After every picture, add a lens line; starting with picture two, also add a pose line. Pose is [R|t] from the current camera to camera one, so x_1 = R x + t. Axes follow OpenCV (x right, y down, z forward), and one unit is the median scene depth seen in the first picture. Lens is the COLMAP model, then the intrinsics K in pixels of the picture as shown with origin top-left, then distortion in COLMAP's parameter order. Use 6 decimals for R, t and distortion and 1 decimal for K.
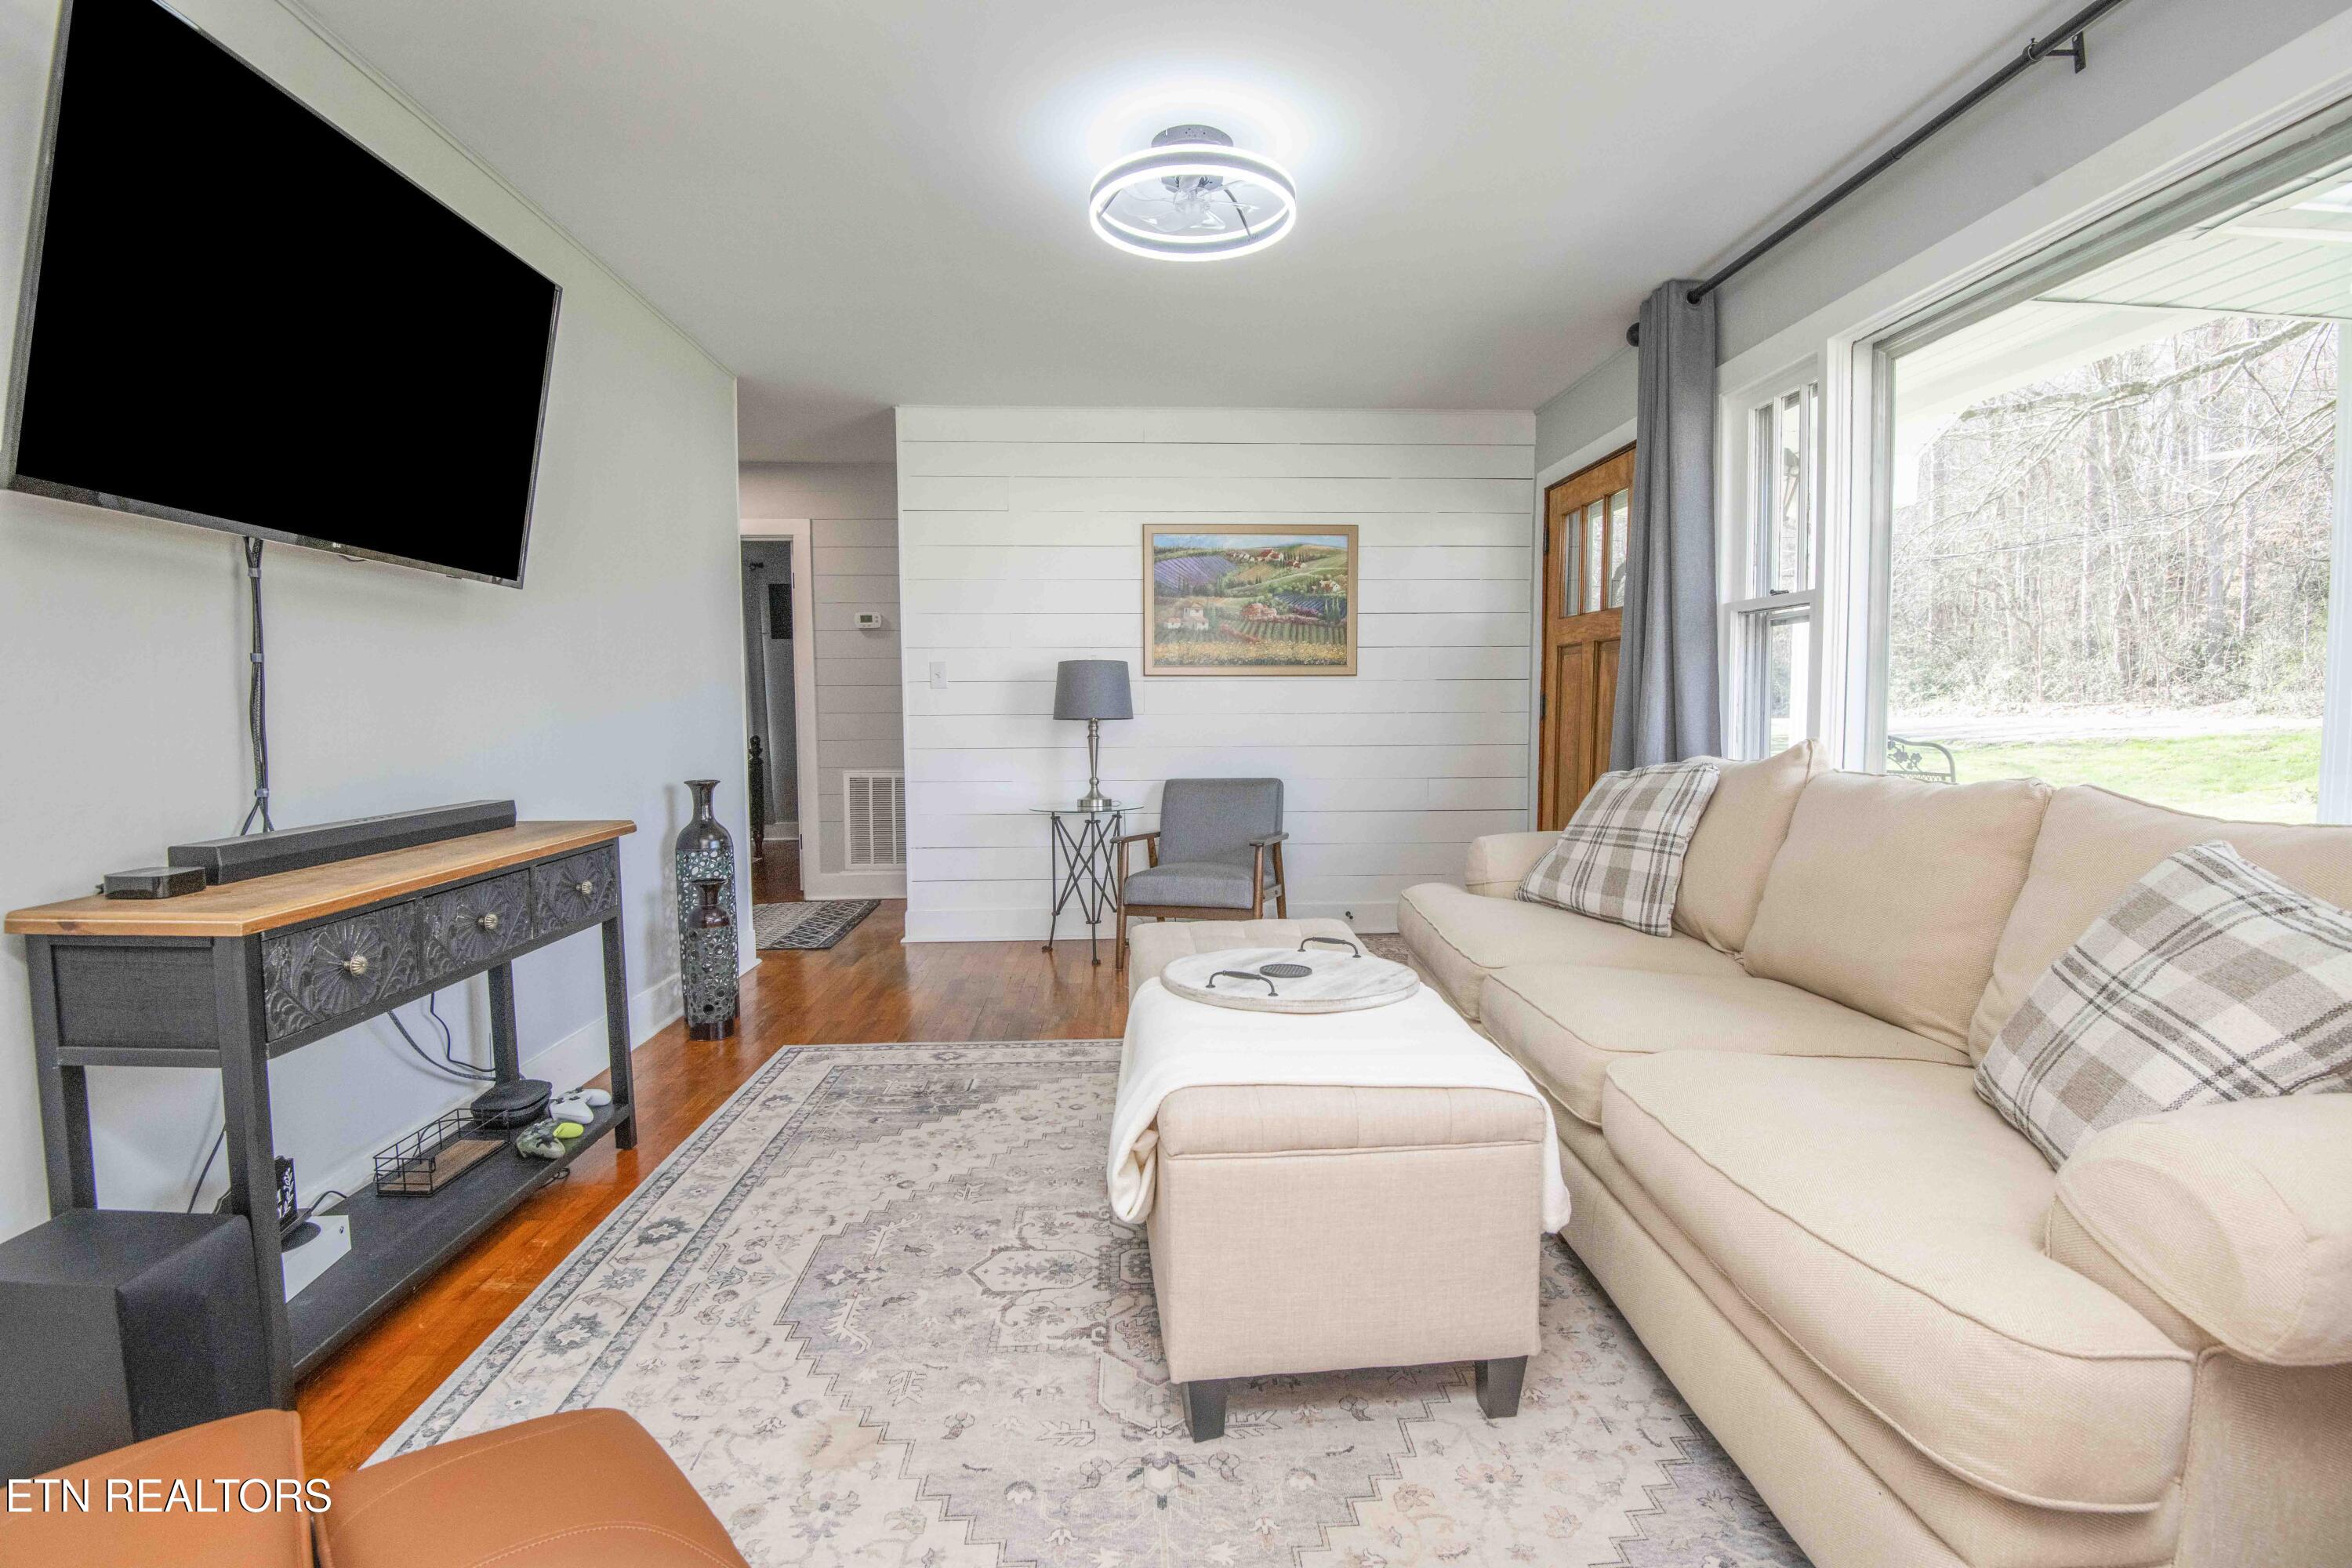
lens RADIAL K [[1085.4, 0, 1182.7], [0, 1085.4, 780.9], [0, 0, 1]] dist [-0.008383, -0.021615]
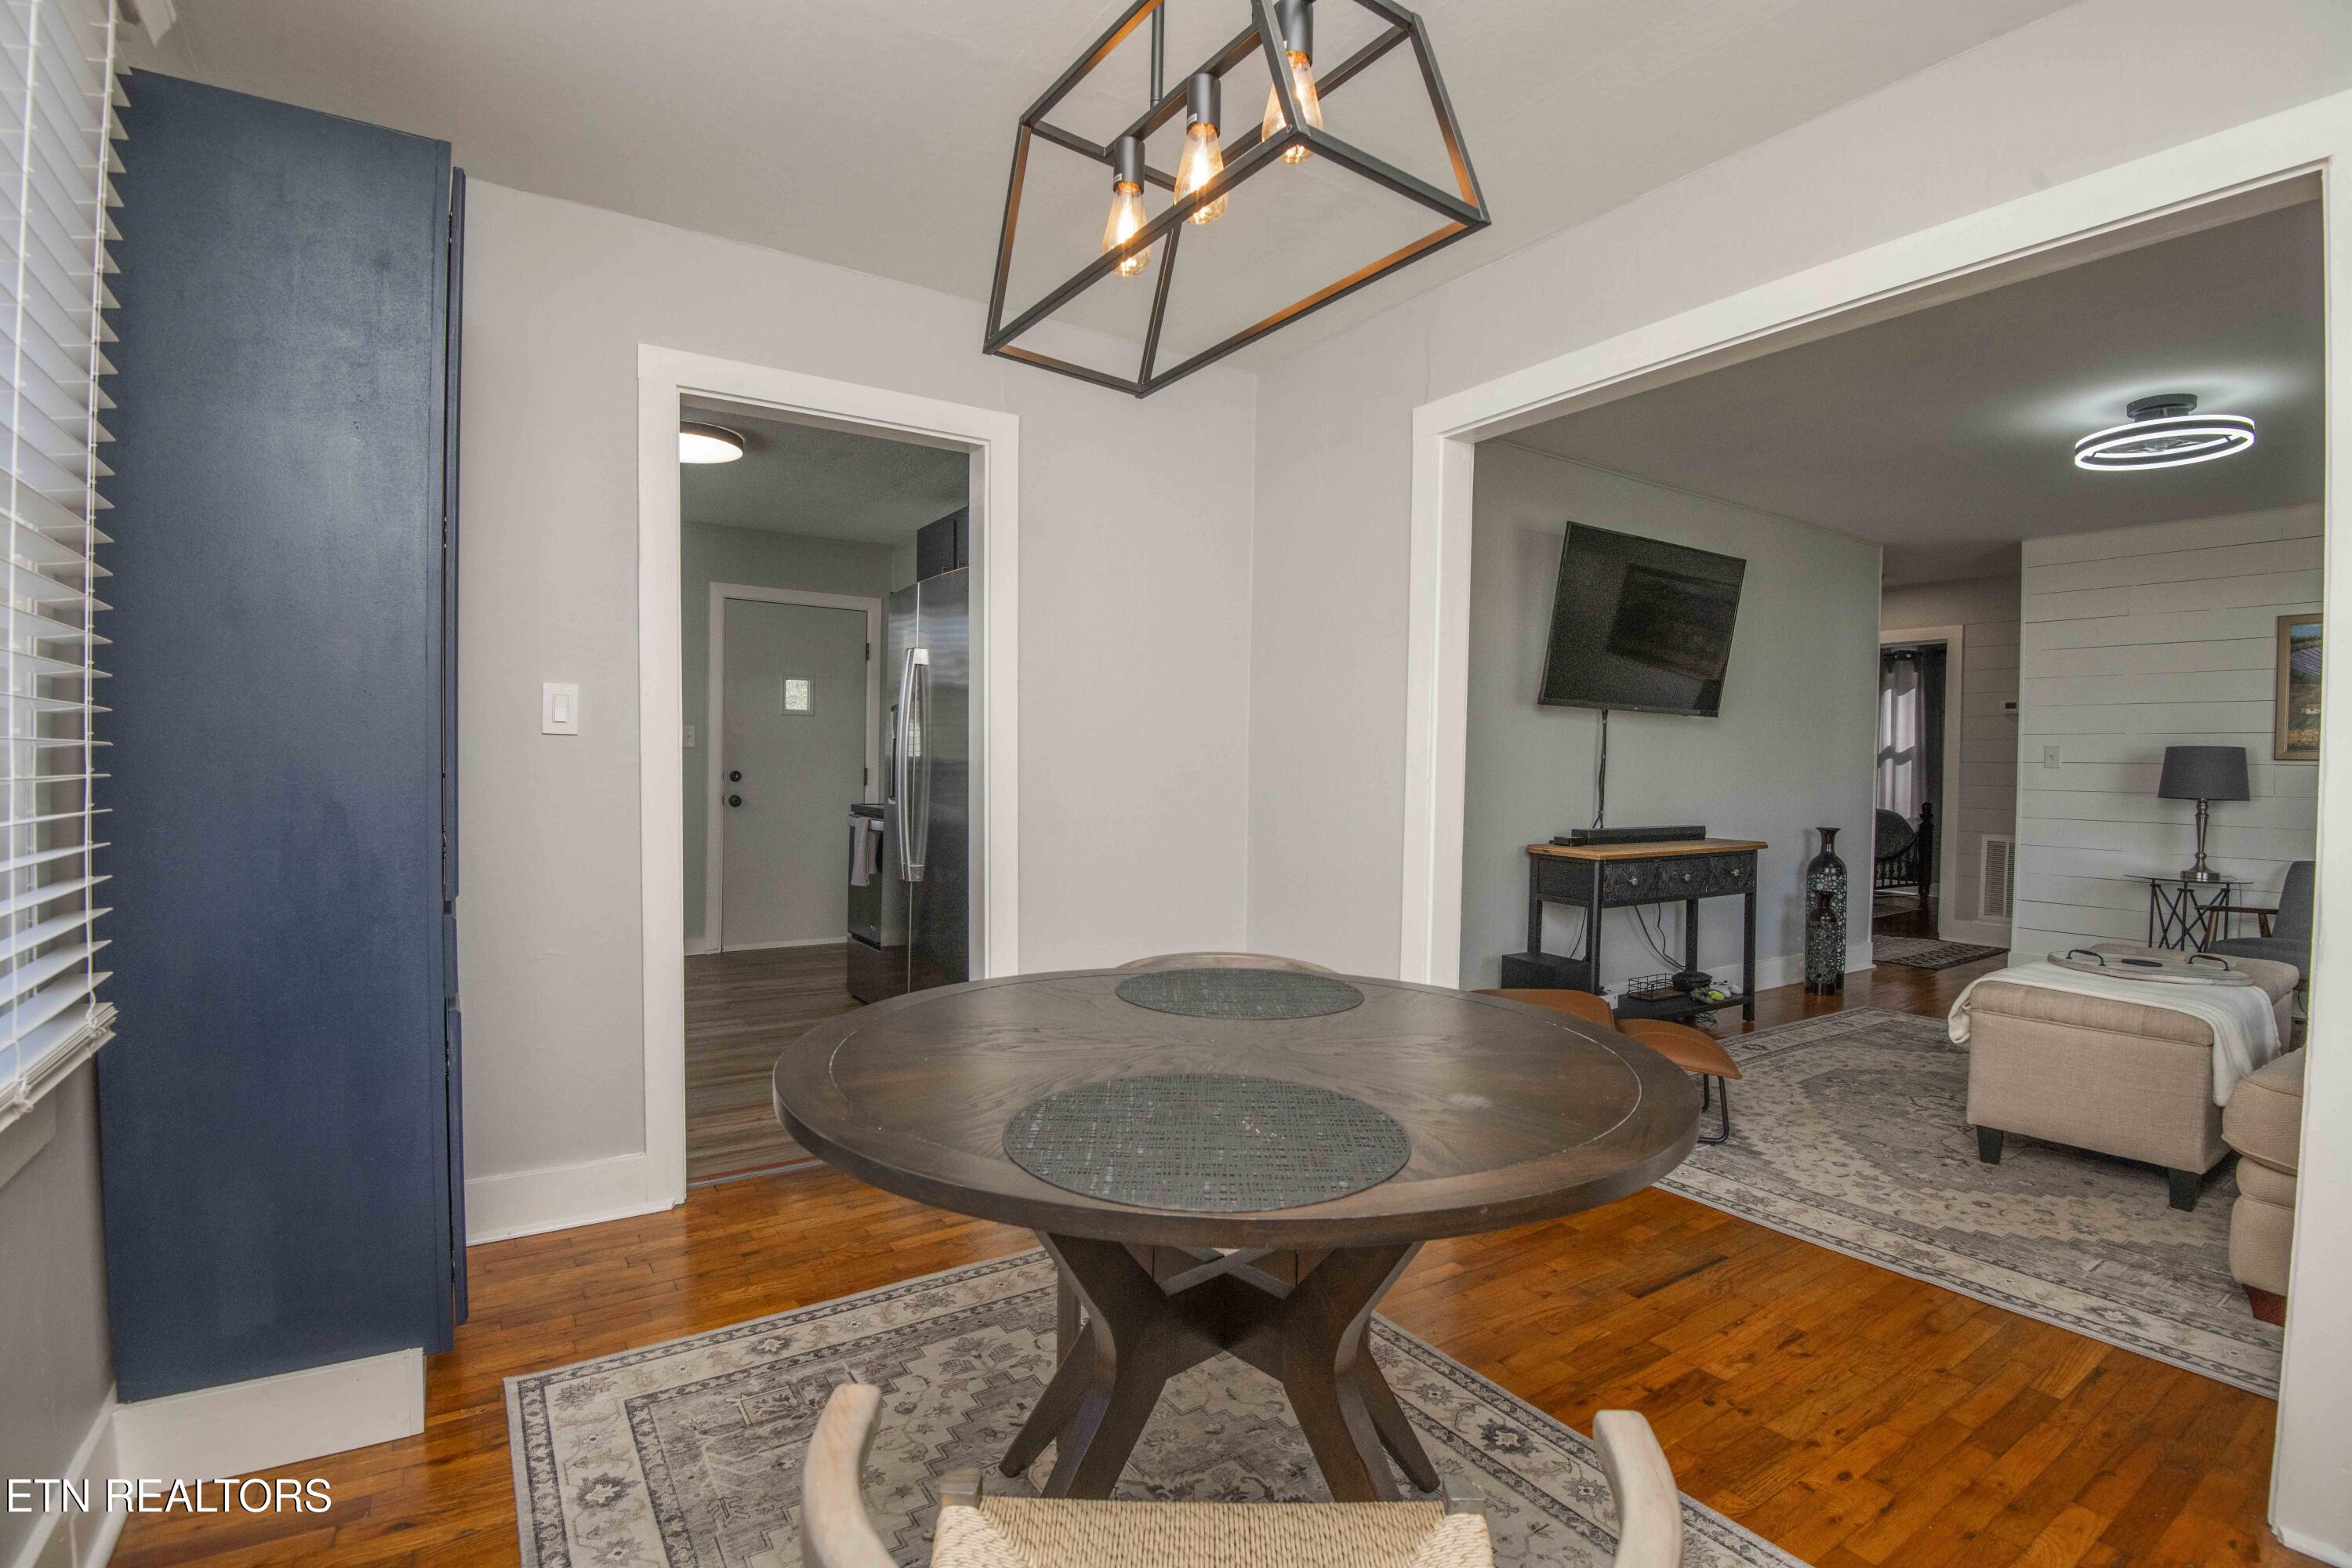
lens RADIAL K [[1085.4, 0, 1182.7], [0, 1085.4, 780.9], [0, 0, 1]] dist [-0.008383, -0.021615]
pose [[0.511698, 0.030461, -0.858625, 0.413916], [-0.077768, 0.996911, -0.010979, 0.022652], [0.855639, 0.072391, 0.512486, -0.588565]]
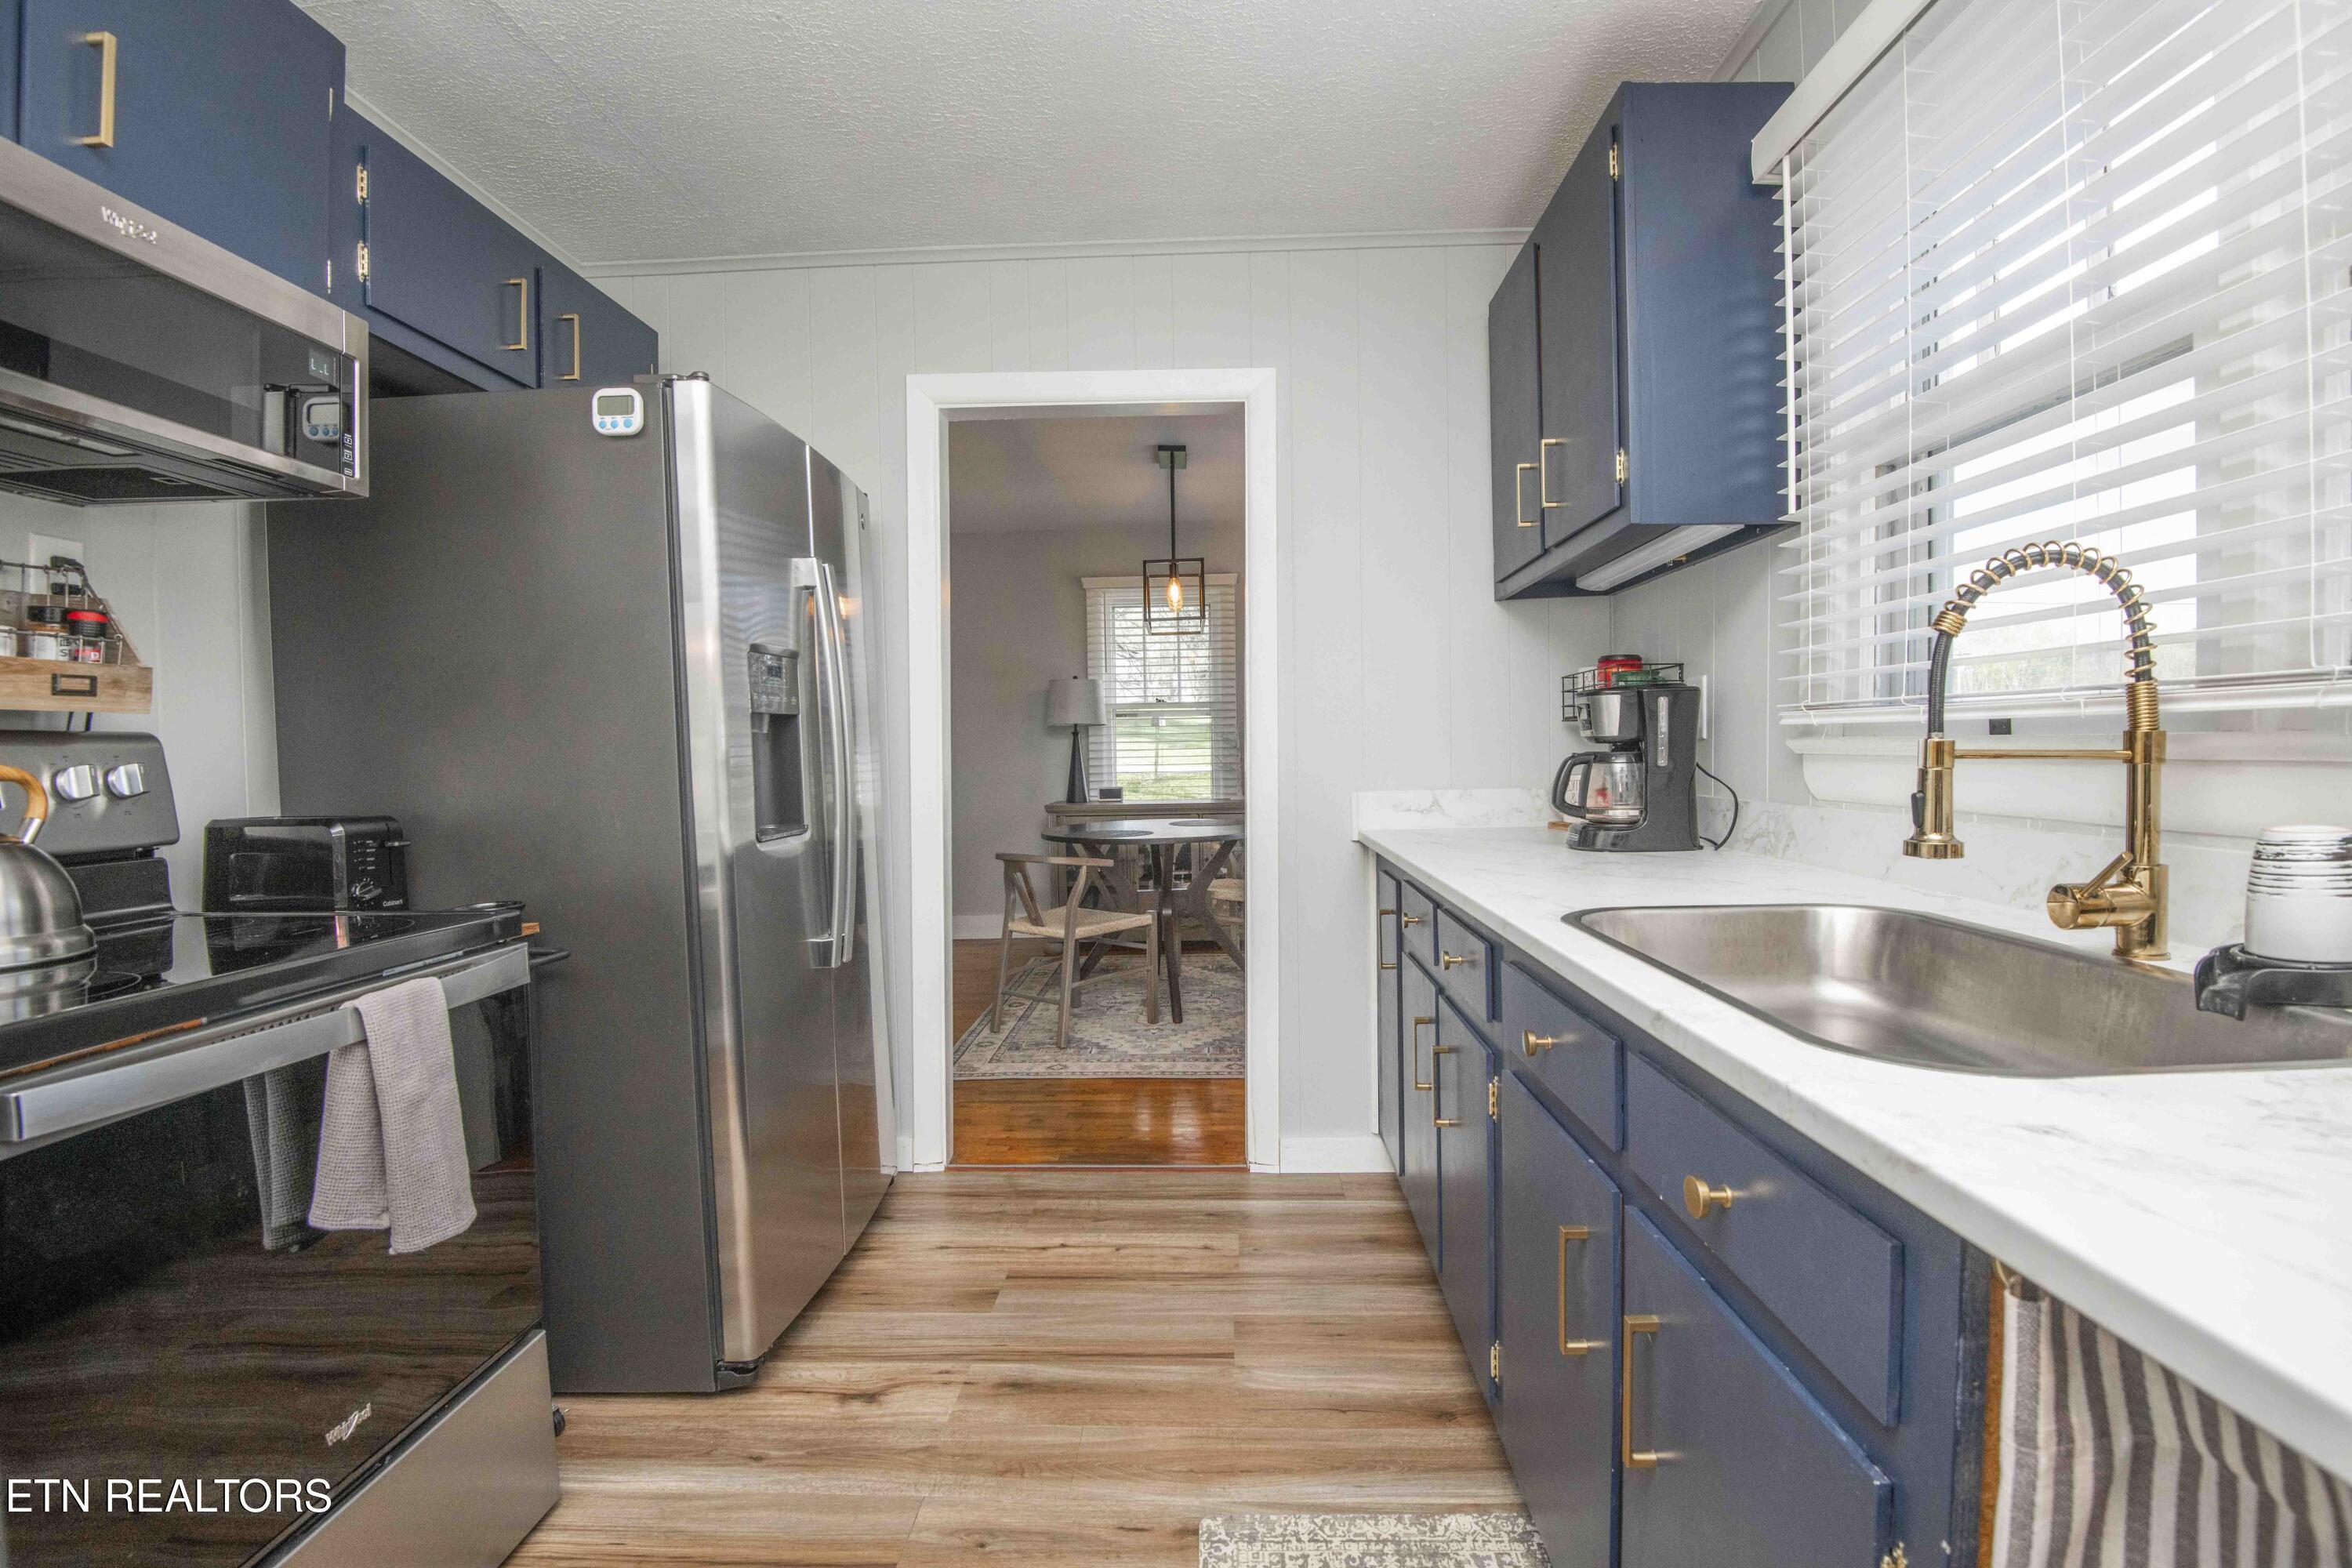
lens RADIAL K [[1085.4, 0, 1182.7], [0, 1085.4, 780.9], [0, 0, 1]] dist [-0.008383, -0.021615]
pose [[0.090321, -0.023944, 0.995625, -1.266388], [0.092907, 0.995554, 0.015513, 0.034181], [-0.991570, 0.091100, 0.092144, -0.530920]]
